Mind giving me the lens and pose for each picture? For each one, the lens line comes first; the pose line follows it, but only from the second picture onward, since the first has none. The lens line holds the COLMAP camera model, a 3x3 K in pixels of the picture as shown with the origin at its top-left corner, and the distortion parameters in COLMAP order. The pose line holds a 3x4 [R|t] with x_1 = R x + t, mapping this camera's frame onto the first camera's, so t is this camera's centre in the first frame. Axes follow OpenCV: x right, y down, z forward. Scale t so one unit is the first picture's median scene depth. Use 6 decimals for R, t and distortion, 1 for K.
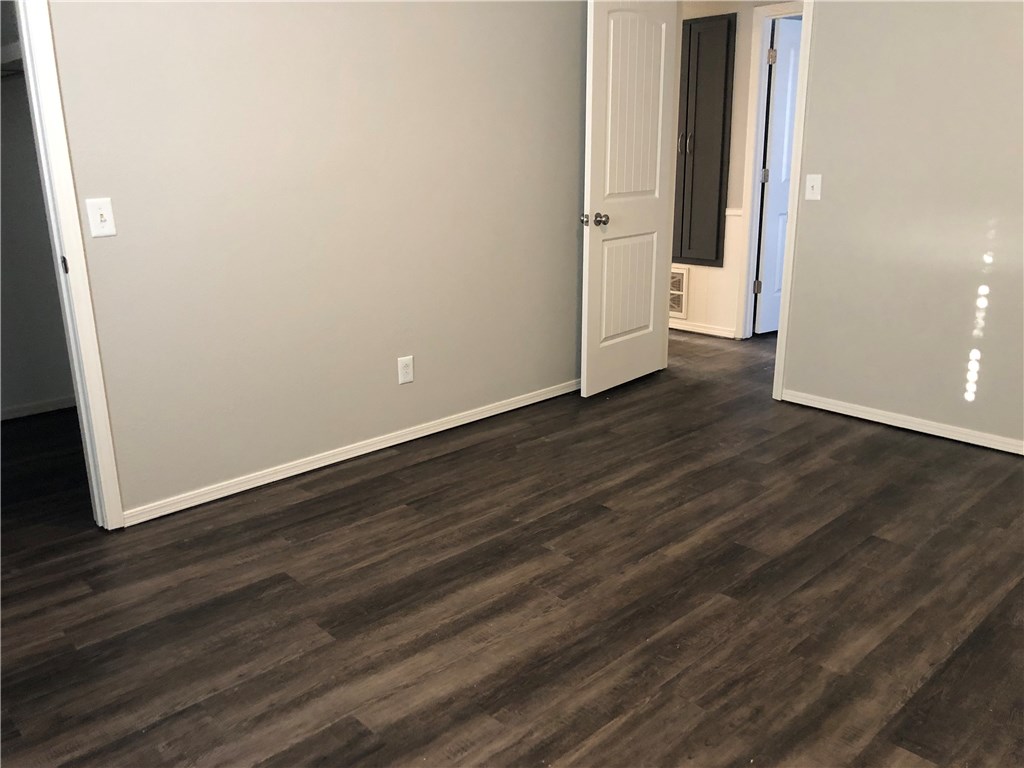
lens RADIAL K [[851.6, 0, 511.4], [0, 851.6, 384.9], [0, 0, 1]] dist [0.028406, -0.017638]
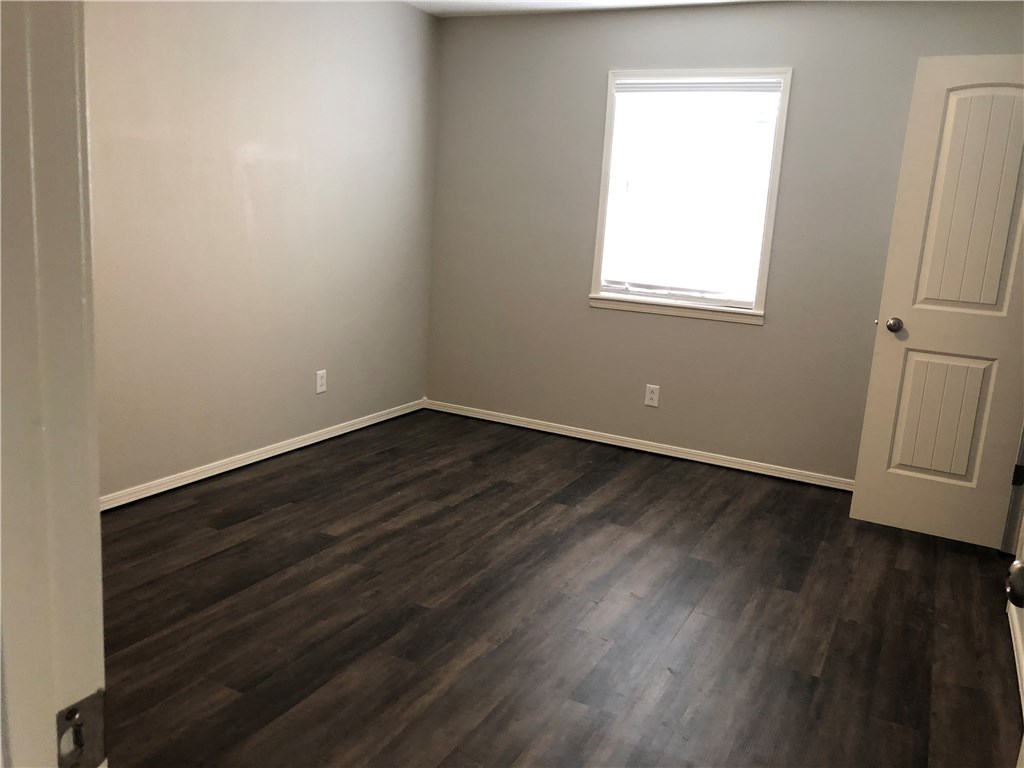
lens RADIAL K [[851.6, 0, 511.5], [0, 851.6, 382.9], [0, 0, 1]] dist [0.028406, -0.017638]
pose [[-0.947403, 0.013788, -0.319747, 0.527139], [-0.135972, 0.887080, 0.441136, -0.553119], [0.289724, 0.461410, -0.838547, 1.934490]]
